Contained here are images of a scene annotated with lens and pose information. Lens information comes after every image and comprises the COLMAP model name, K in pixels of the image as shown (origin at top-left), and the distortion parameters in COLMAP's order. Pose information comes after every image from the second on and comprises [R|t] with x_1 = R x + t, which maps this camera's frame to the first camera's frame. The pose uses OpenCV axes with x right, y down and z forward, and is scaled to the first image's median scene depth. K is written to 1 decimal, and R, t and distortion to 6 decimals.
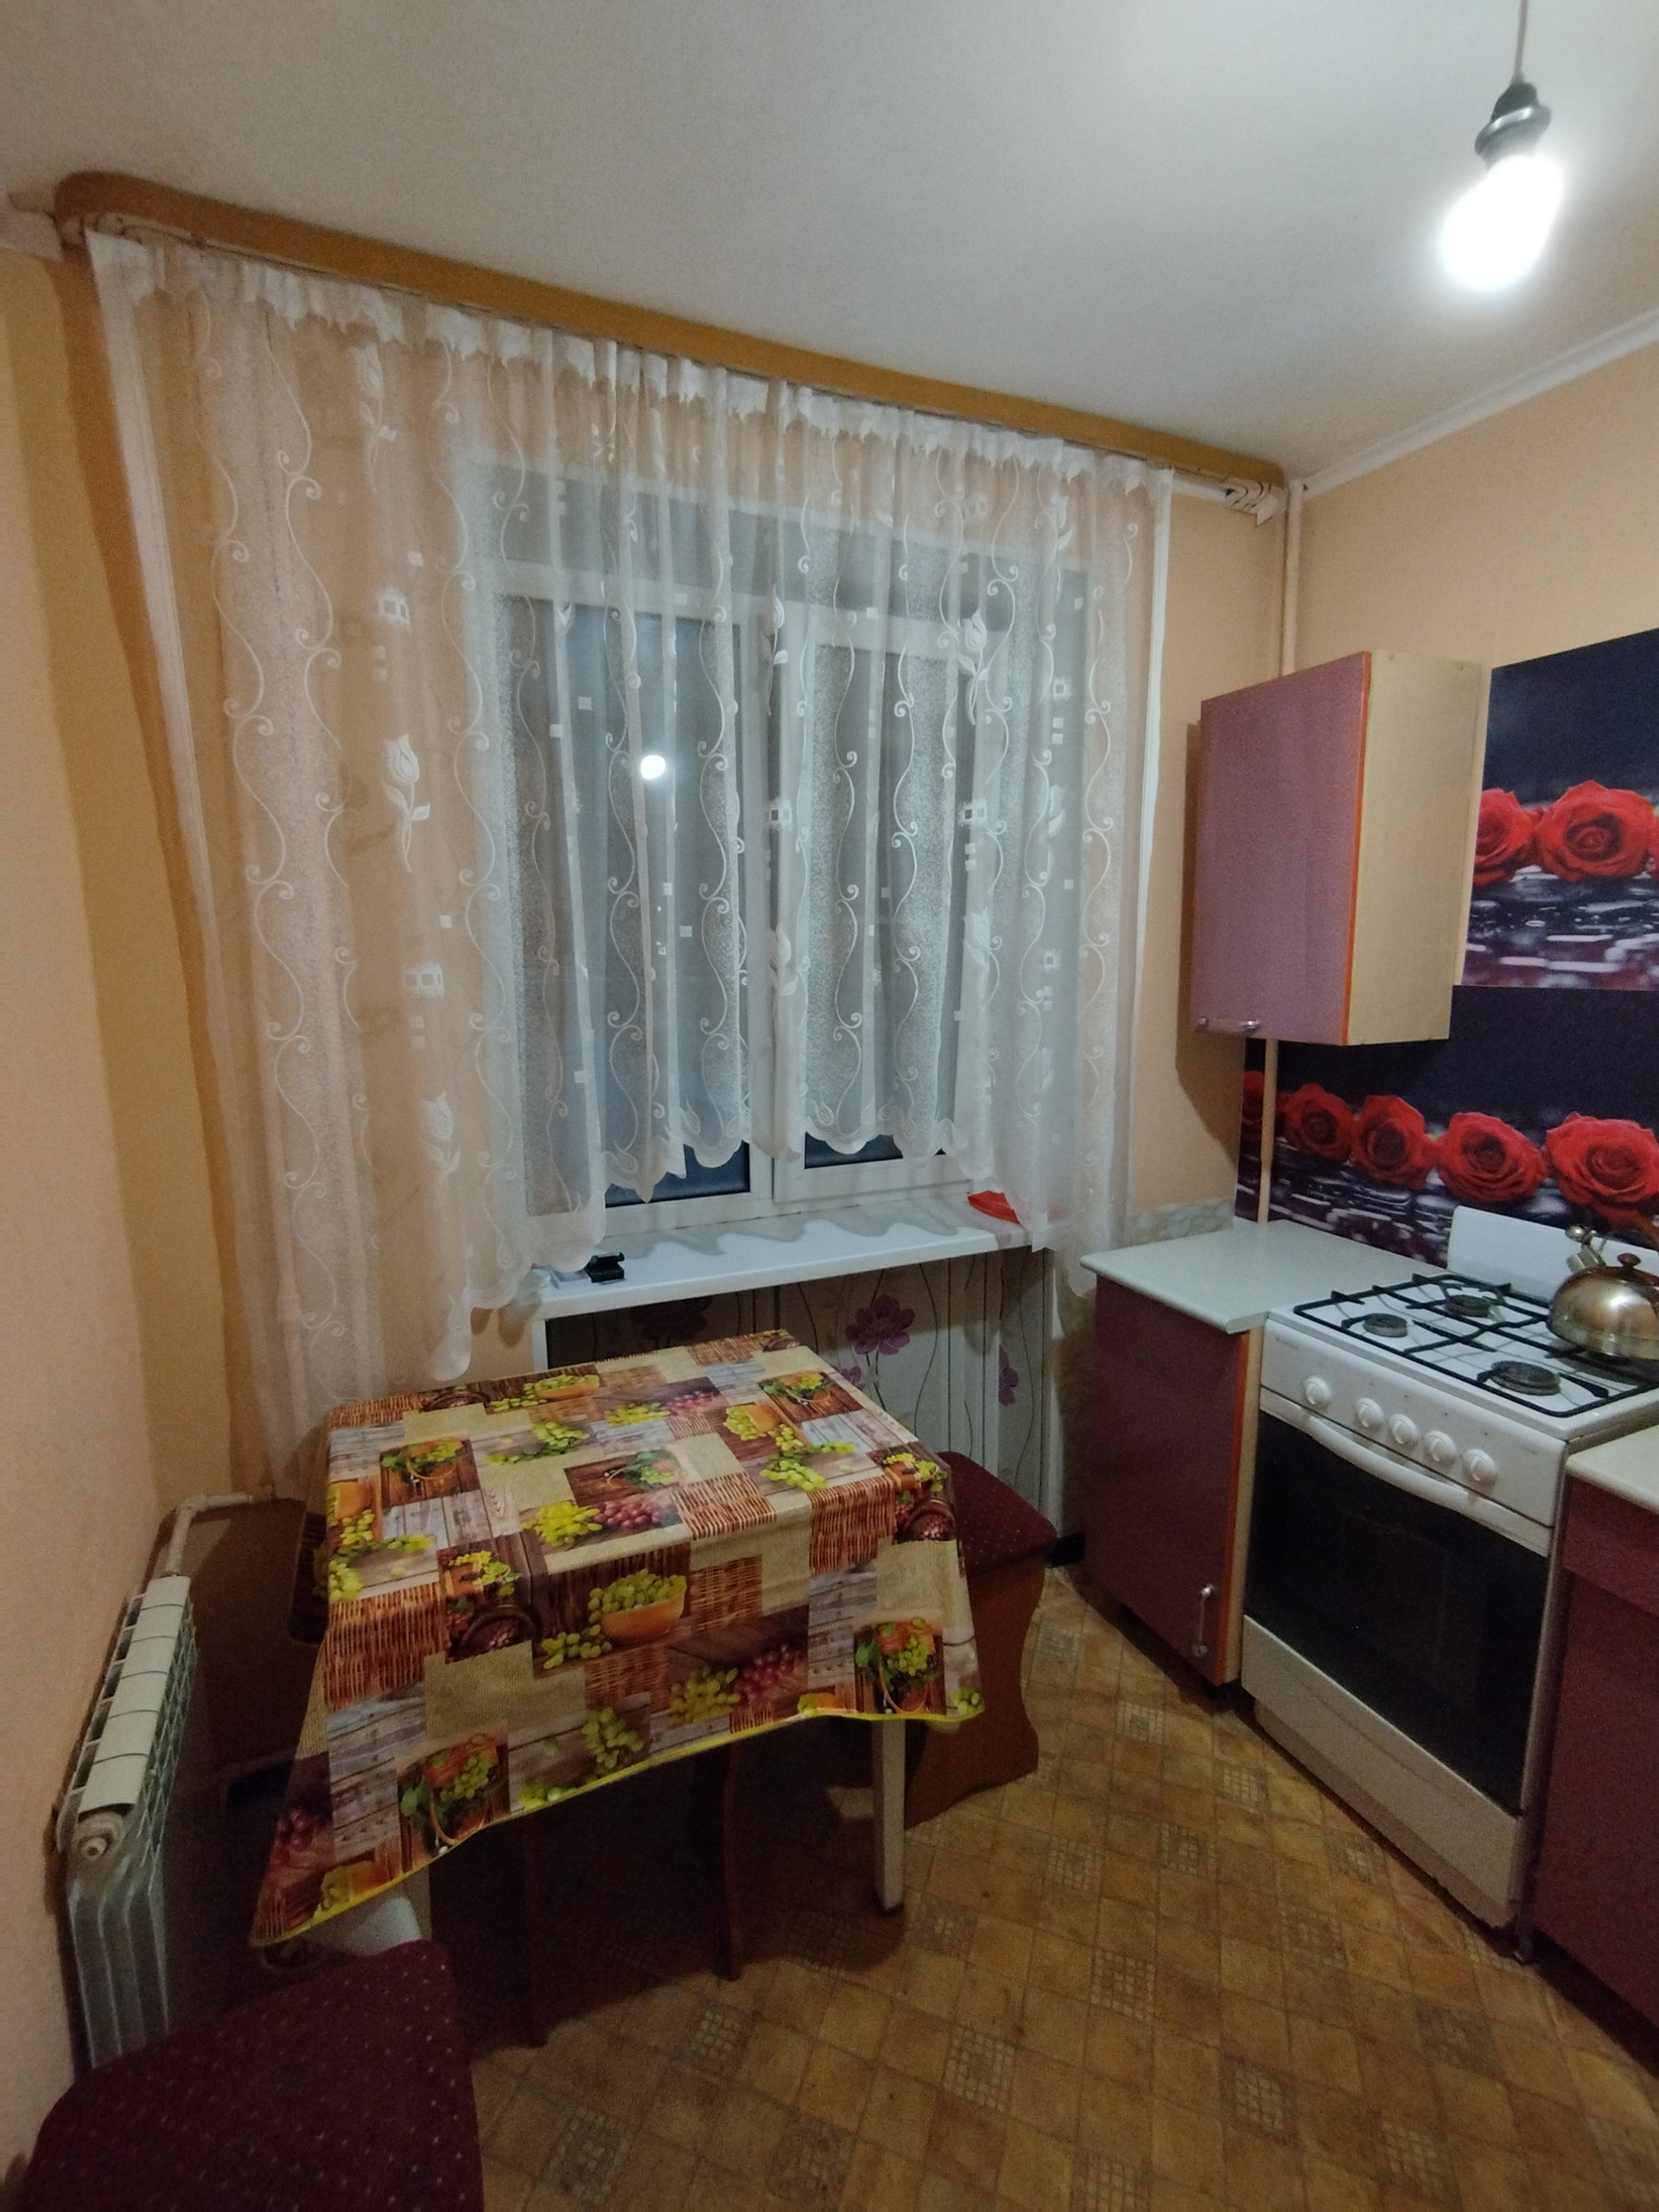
lens RADIAL K [[1001.8, 0, 823.6], [0, 1001.8, 1106.8], [0, 0, 1]] dist [-0.003777, 0.000752]
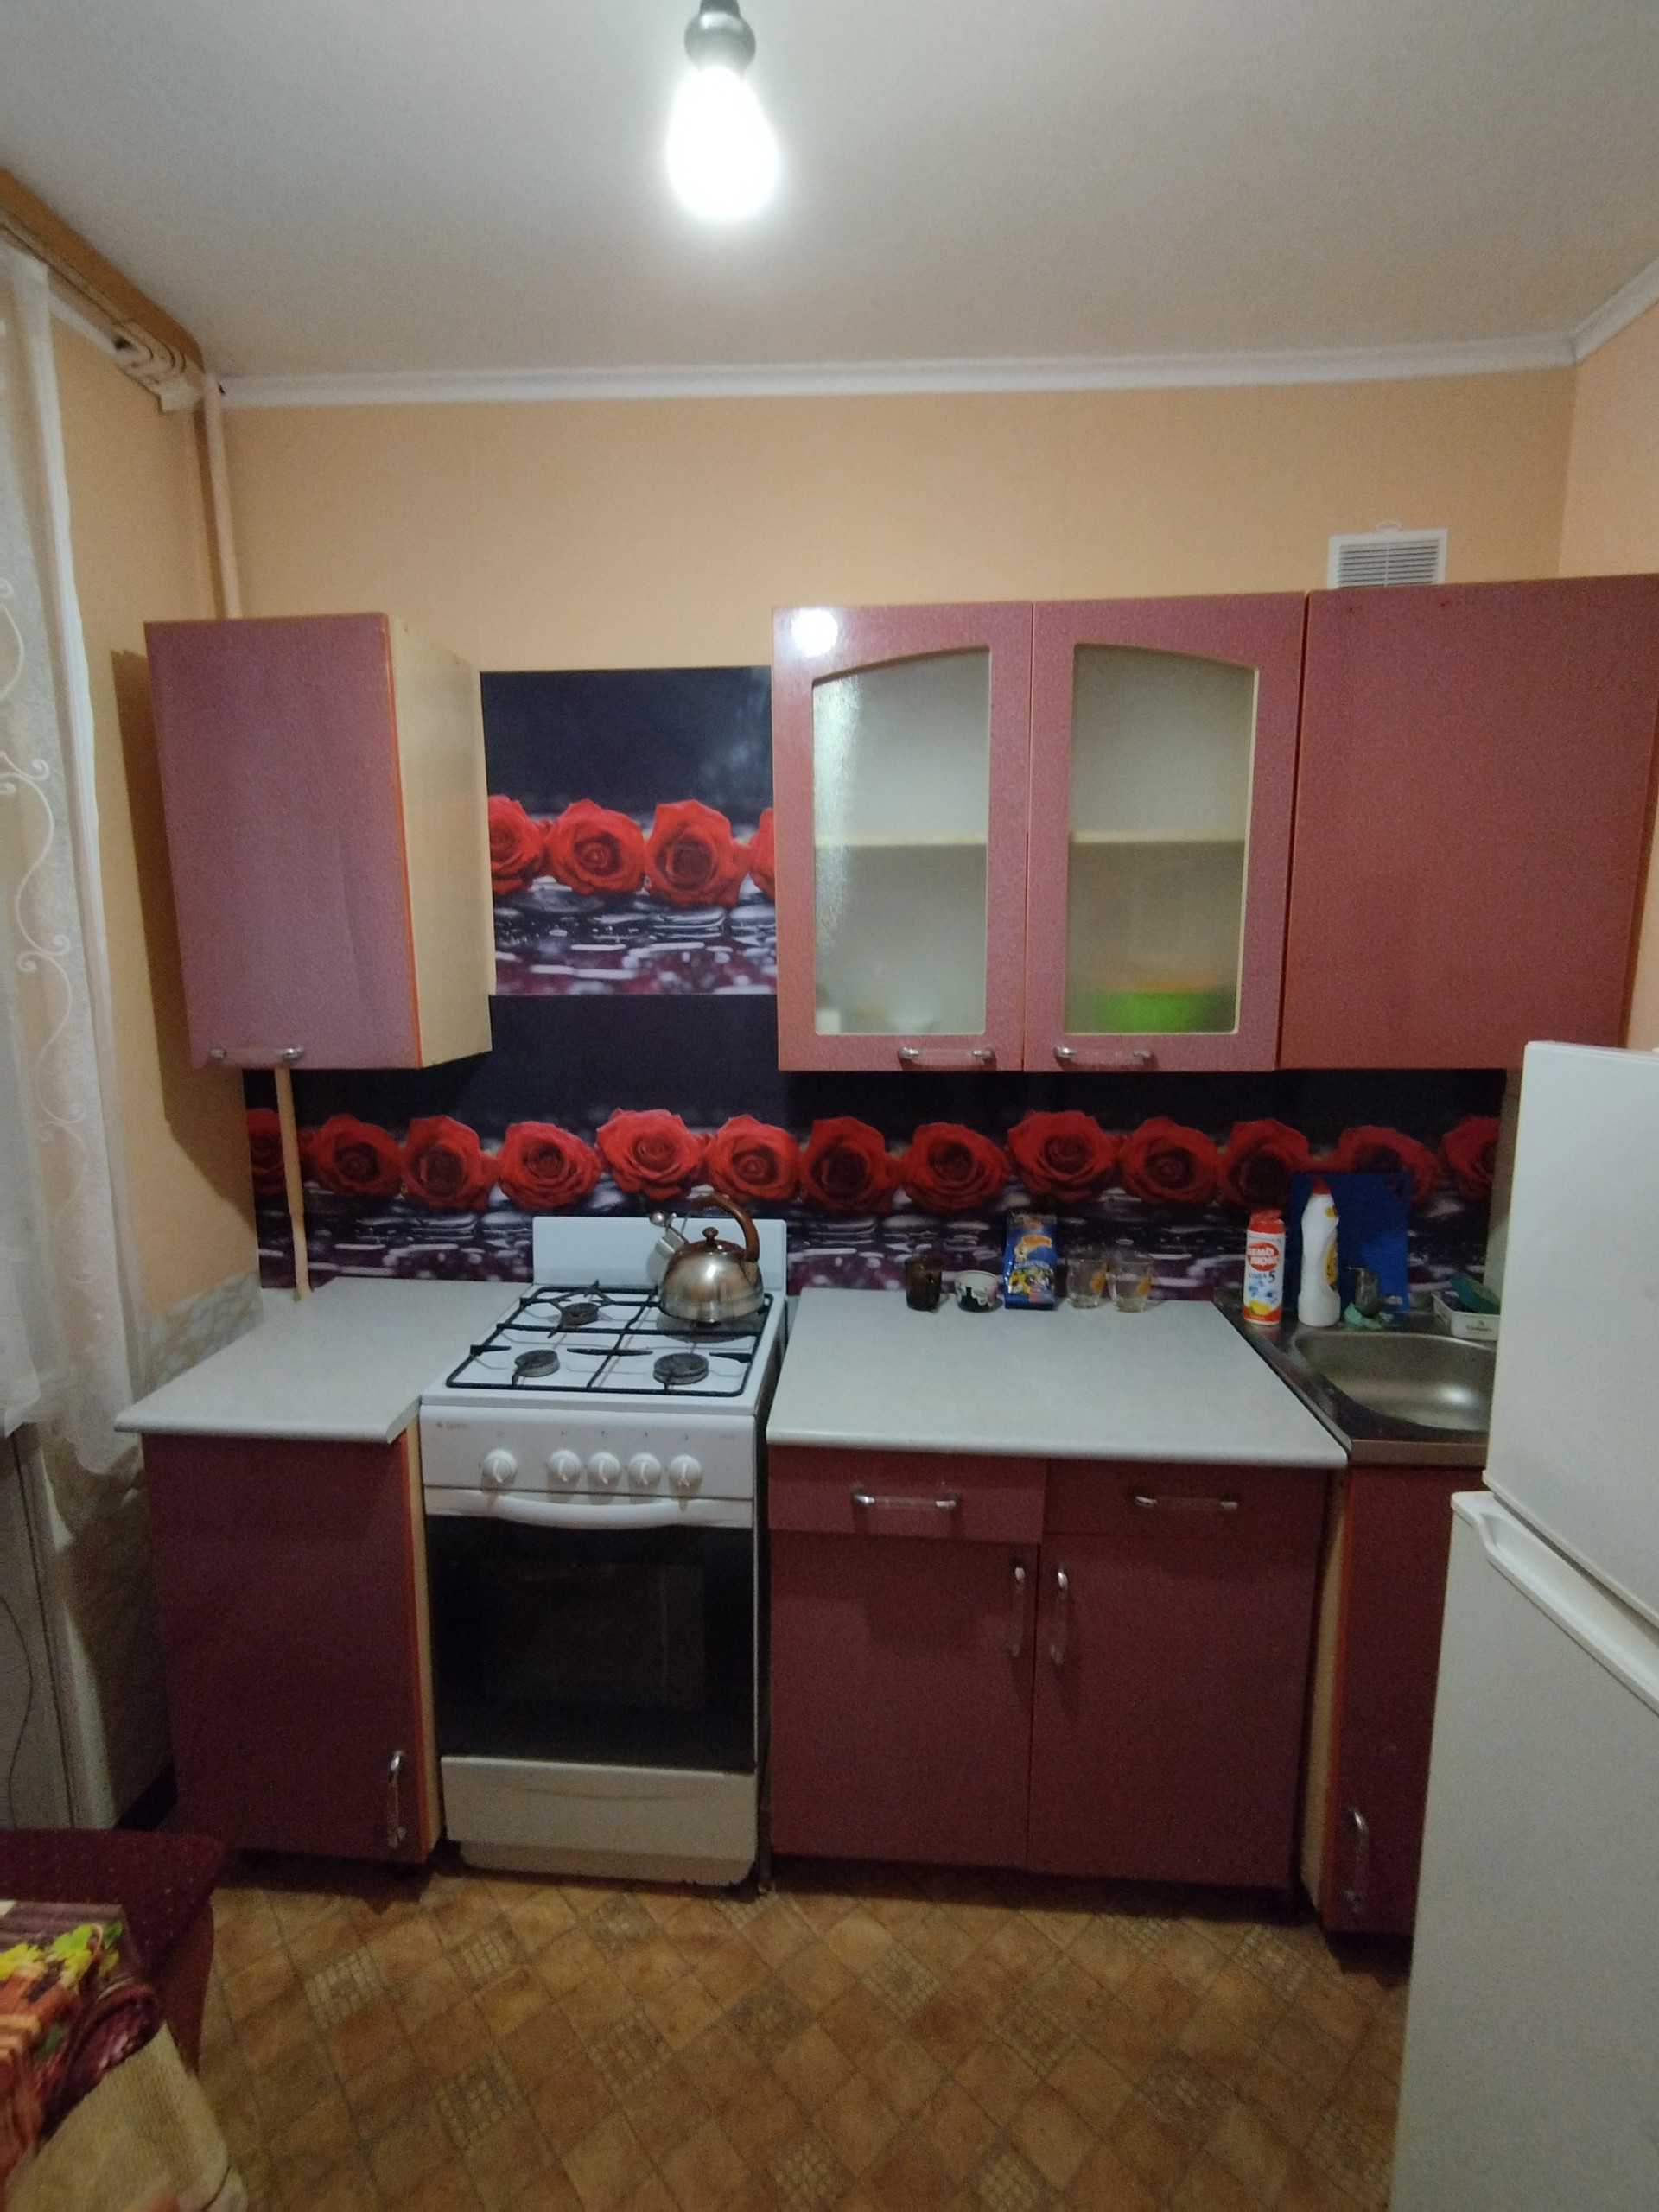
lens RADIAL K [[1001.8, 0, 819.5], [0, 1001.8, 1107.4], [0, 0, 1]] dist [-0.003777, 0.000752]
pose [[0.473486, -0.131317, 0.870957, -0.084906], [0.138773, 0.987596, 0.073460, -0.044638], [-0.869801, 0.086083, 0.485836, 0.283361]]
